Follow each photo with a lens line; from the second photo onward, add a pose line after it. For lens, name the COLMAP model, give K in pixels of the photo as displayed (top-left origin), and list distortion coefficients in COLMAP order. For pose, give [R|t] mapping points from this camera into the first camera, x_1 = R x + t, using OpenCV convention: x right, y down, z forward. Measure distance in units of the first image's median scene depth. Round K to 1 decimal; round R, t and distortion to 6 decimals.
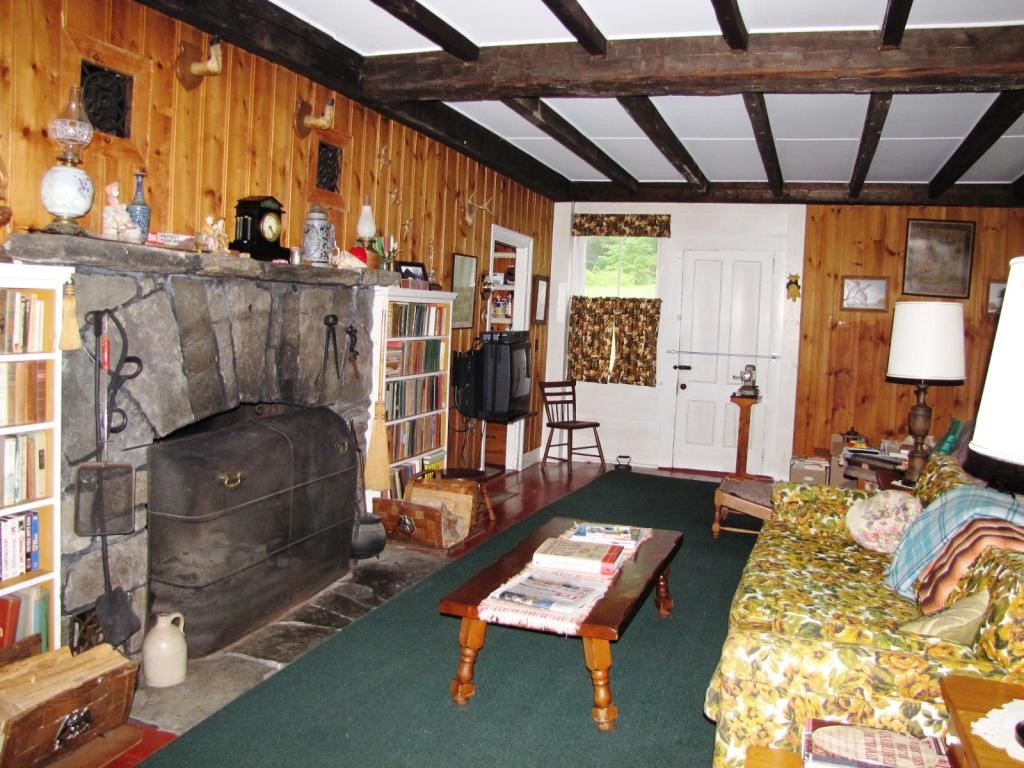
lens RADIAL K [[872.0, 0, 512.6], [0, 872.0, 364.6], [0, 0, 1]] dist [-0.179210, 0.127105]
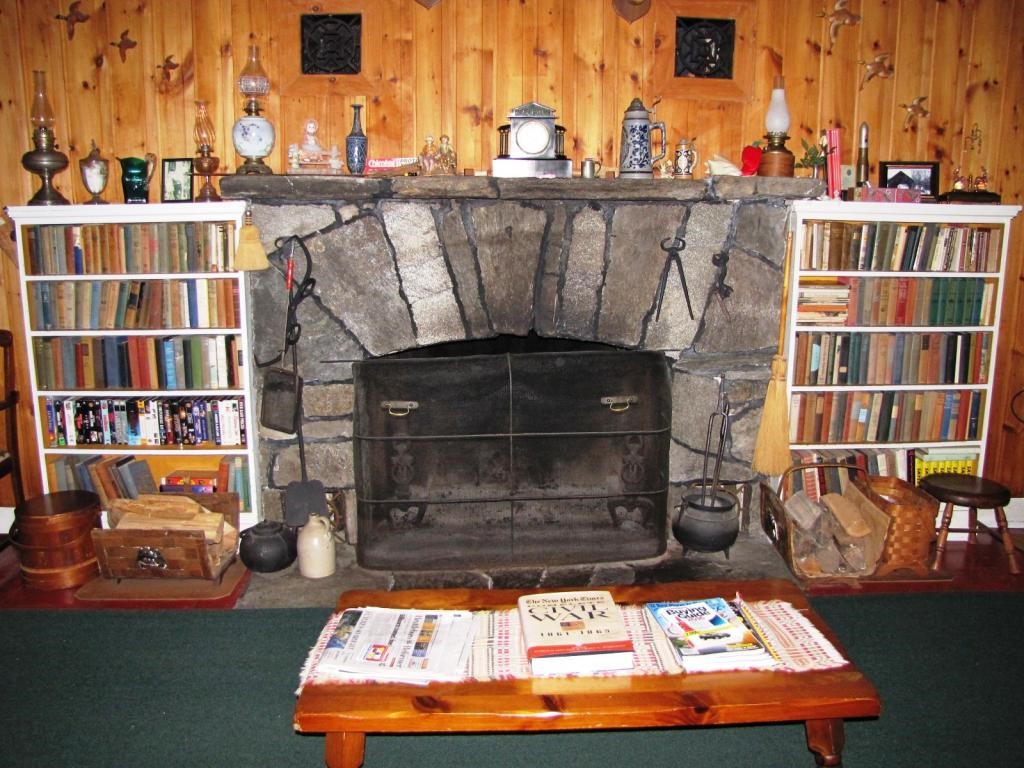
lens RADIAL K [[872.0, 0, 512.6], [0, 872.0, 364.6], [0, 0, 1]] dist [-0.179210, 0.127105]
pose [[0.363519, 0.141902, -0.920716, 0.654197], [-0.045850, 0.989858, 0.134456, -0.057729], [0.930458, -0.006663, 0.366338, 0.780262]]
